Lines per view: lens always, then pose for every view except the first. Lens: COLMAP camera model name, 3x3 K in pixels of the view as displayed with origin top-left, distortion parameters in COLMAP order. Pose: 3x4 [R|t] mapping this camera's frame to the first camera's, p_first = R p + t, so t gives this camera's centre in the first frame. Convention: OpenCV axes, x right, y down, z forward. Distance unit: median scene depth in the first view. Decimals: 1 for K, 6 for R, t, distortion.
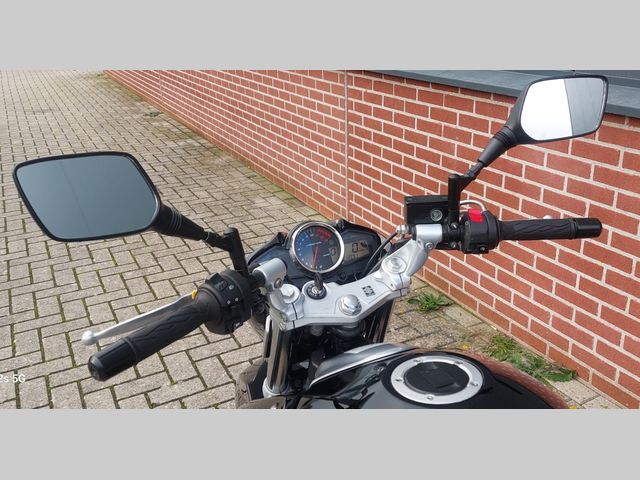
lens RADIAL K [[642.8, 0, 320.0], [0, 642.8, 240.0], [0, 0, 1]] dist [0.052254, -0.006315]
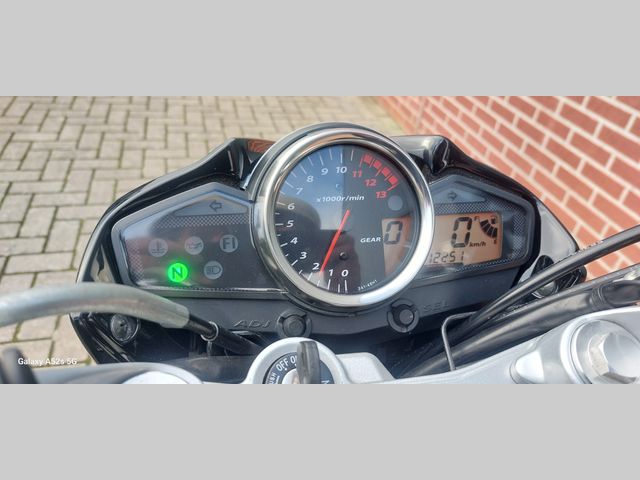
lens RADIAL K [[642.8, 0, 320.0], [0, 642.8, 240.0], [0, 0, 1]] dist [0.052254, -0.006315]
pose [[0.972816, 0.222726, -0.063422, 0.002046], [-0.209644, 0.963344, 0.167387, -0.009332], [0.098379, -0.149541, 0.983849, 0.255221]]
